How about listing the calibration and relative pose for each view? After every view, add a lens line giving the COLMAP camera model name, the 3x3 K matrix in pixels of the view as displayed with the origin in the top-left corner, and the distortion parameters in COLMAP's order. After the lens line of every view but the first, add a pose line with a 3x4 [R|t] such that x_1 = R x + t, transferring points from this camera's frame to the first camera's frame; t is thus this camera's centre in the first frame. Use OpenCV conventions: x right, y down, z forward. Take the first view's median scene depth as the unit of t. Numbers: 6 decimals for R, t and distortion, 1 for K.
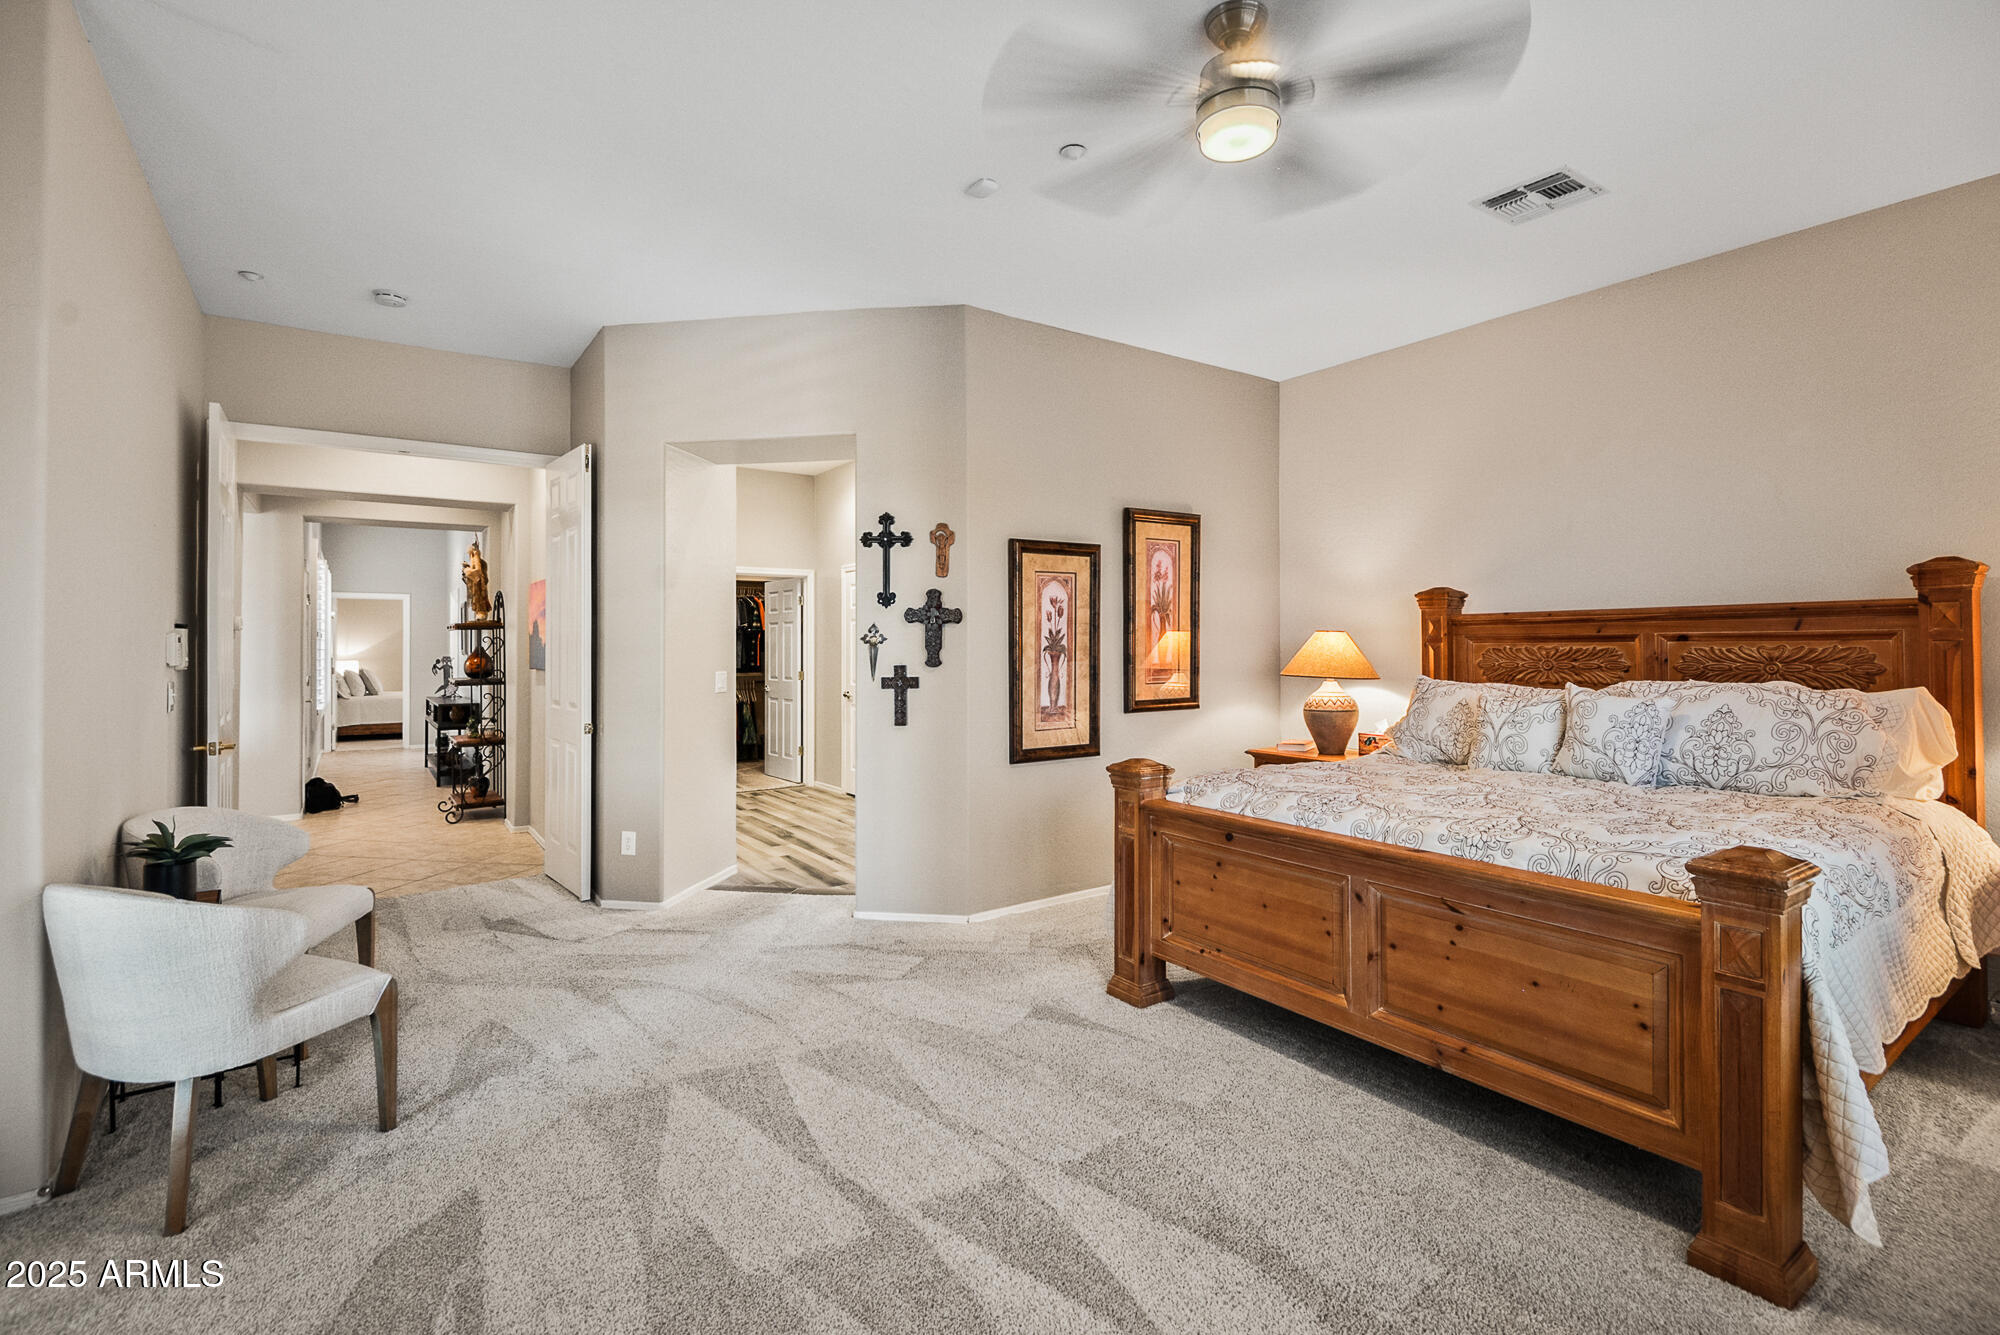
lens RADIAL K [[915.5, 0, 1008.4], [0, 915.5, 651.6], [0, 0, 1]] dist [0.008212, -0.014001]
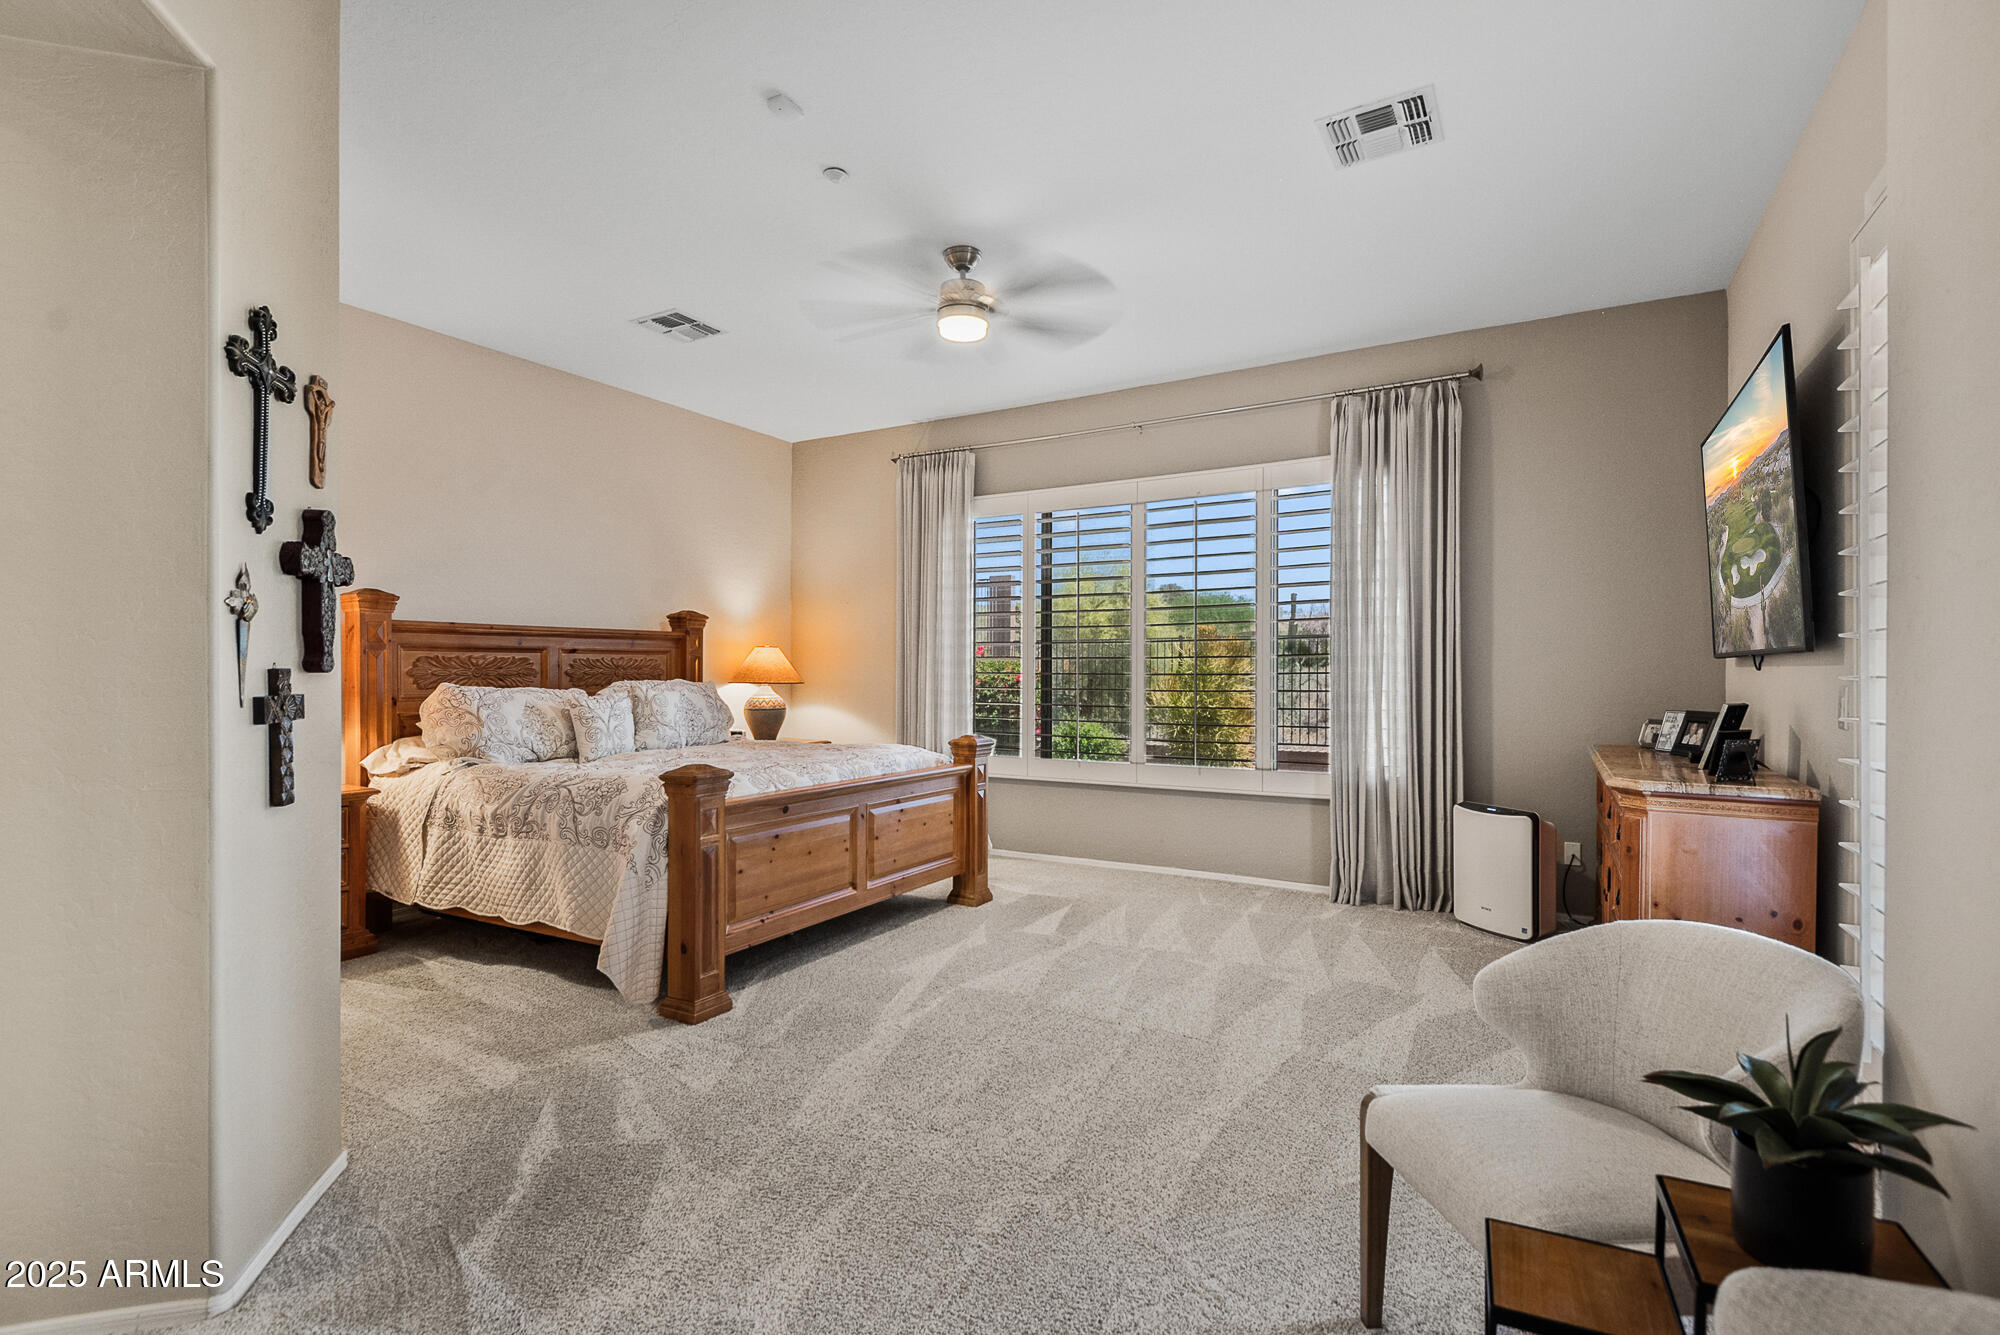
lens RADIAL K [[941.5, 0, 1002.4], [0, 941.5, 678.6], [0, 0, 1]] dist [-0.001350, -0.000392]
pose [[-0.446102, -0.002881, 0.894977, -0.804111], [0.000759, 0.999993, 0.003598, 0.021652], [-0.894982, 0.002284, -0.446097, 1.058364]]
